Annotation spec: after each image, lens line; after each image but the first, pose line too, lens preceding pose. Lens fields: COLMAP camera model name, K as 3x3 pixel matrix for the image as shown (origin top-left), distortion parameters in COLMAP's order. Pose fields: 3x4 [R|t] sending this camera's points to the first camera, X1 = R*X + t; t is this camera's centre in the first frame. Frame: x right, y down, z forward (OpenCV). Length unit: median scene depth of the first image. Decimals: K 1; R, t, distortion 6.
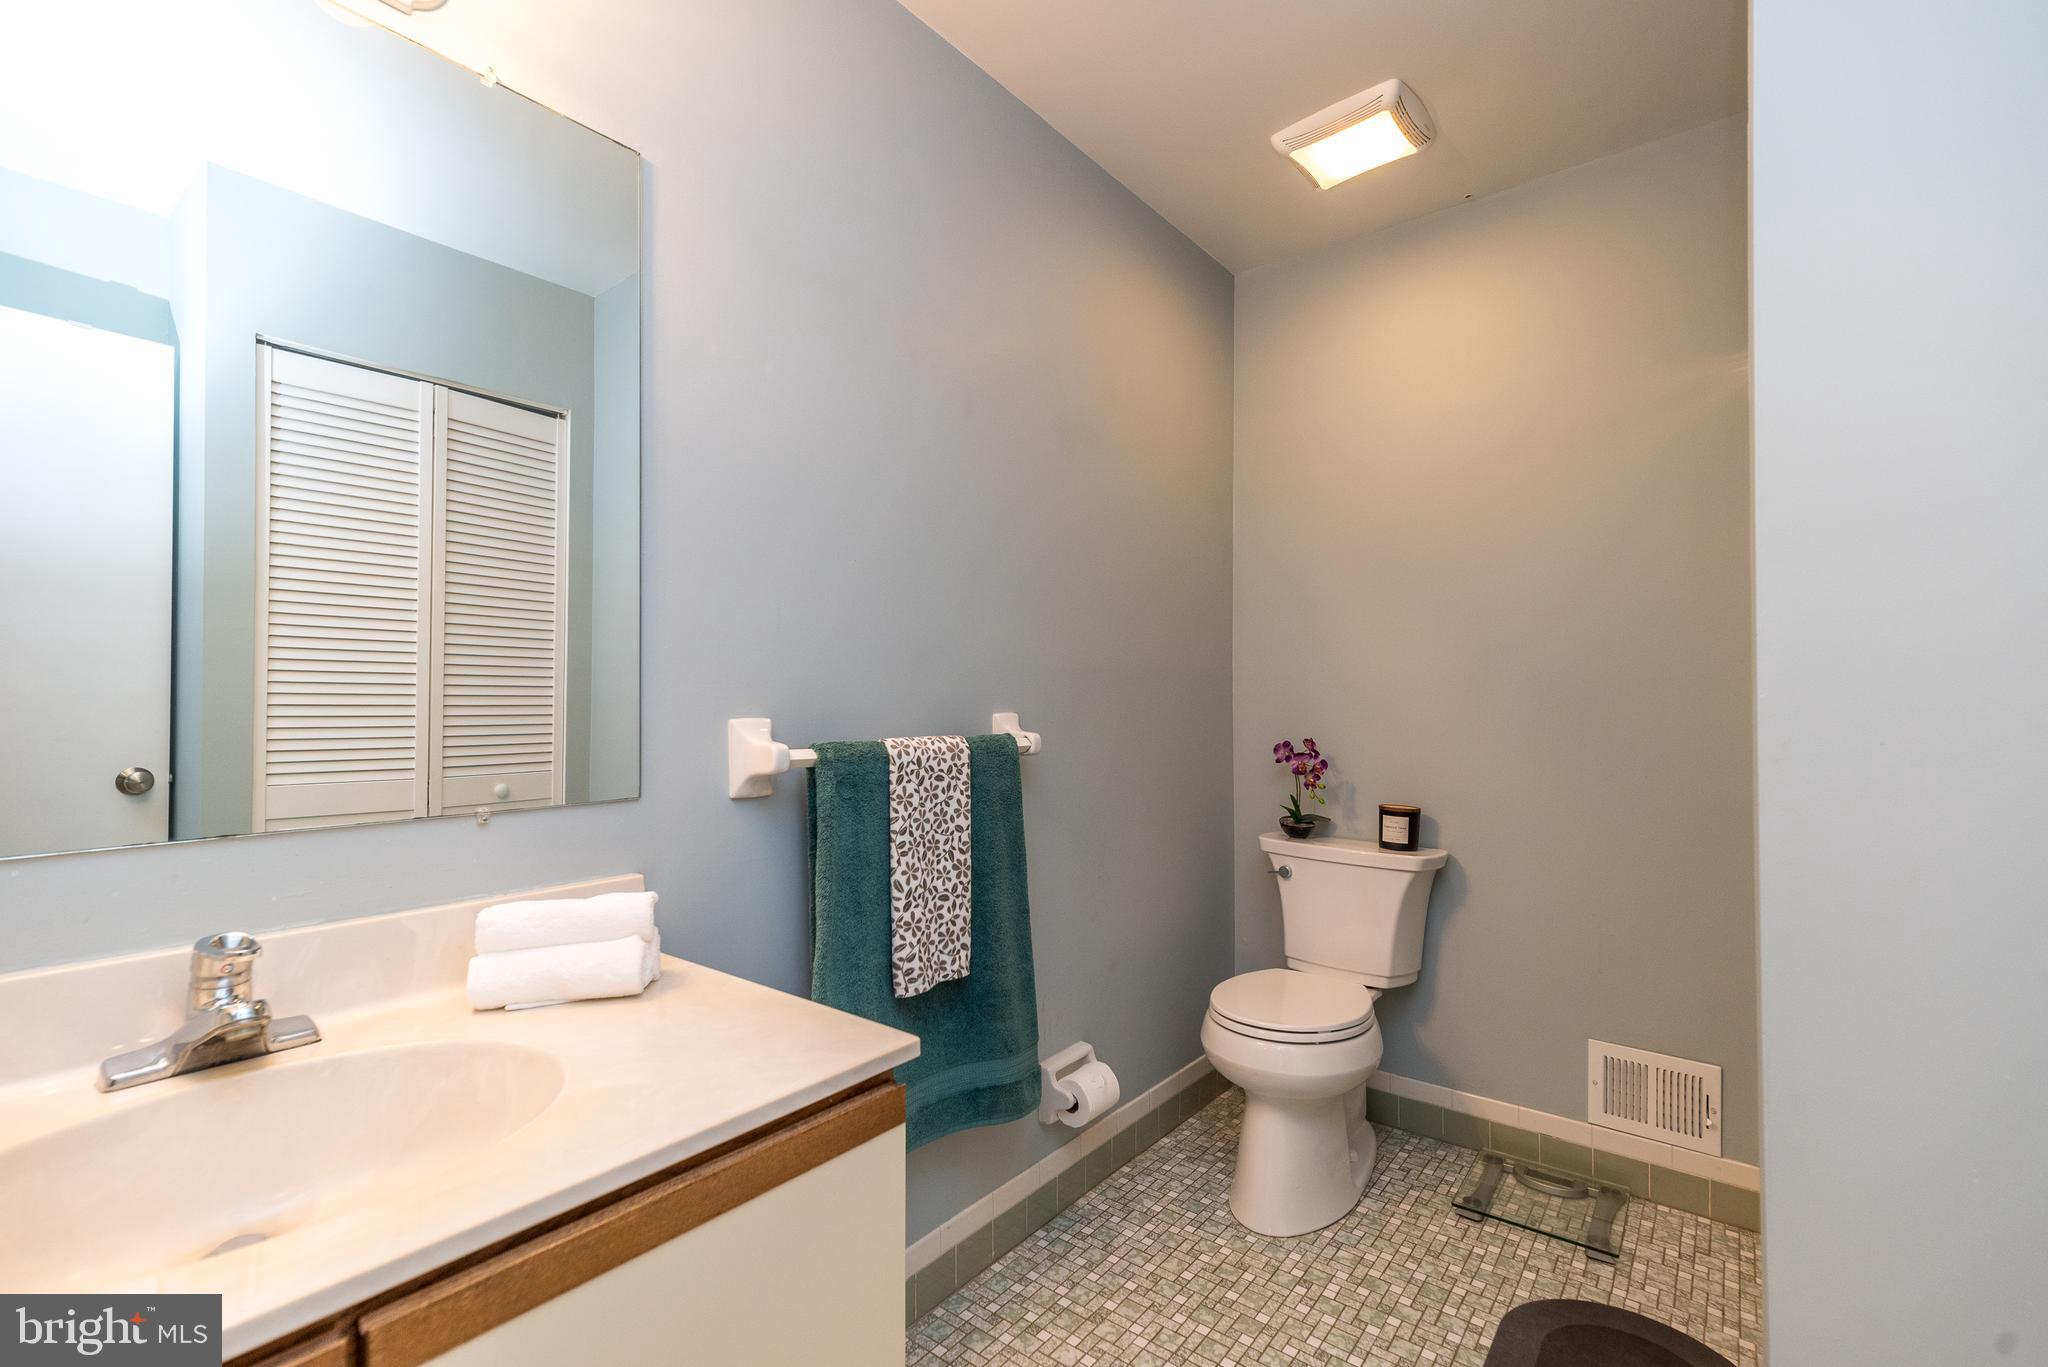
lens RADIAL K [[881.8, 0, 1024.6], [0, 881.8, 693.3], [0, 0, 1]] dist [0.008946, 0.000116]
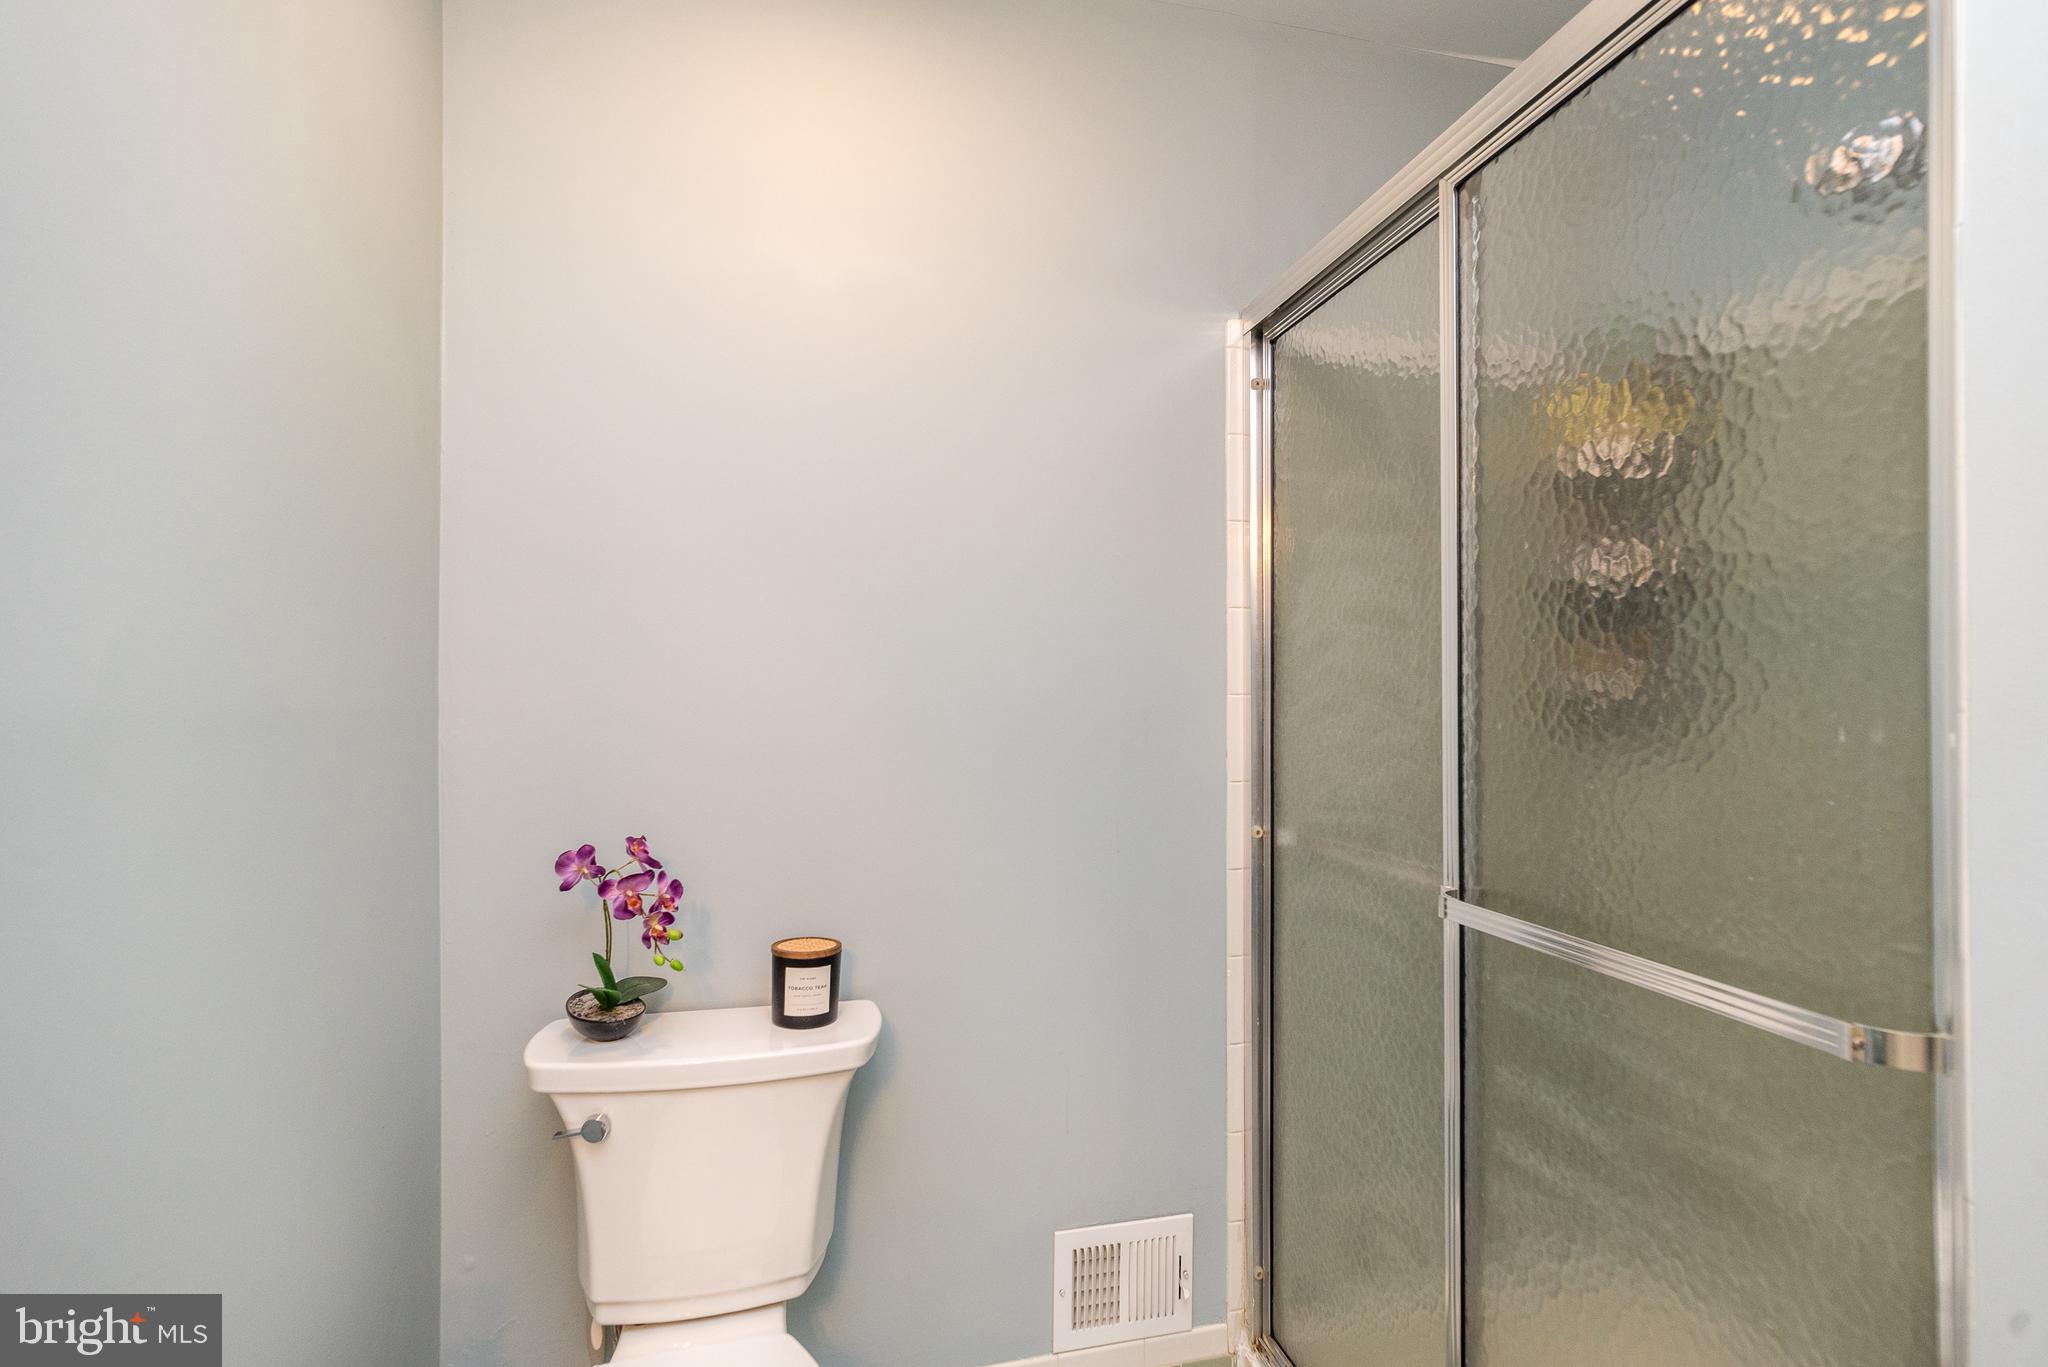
lens RADIAL K [[881.8, 0, 1022.0], [0, 881.8, 692.6], [0, 0, 1]] dist [0.008946, 0.000116]
pose [[0.607128, 0.001704, 0.794603, 0.055701], [-0.007678, 0.999964, 0.003722, -0.035732], [-0.794567, -0.008361, 0.607119, 0.532063]]
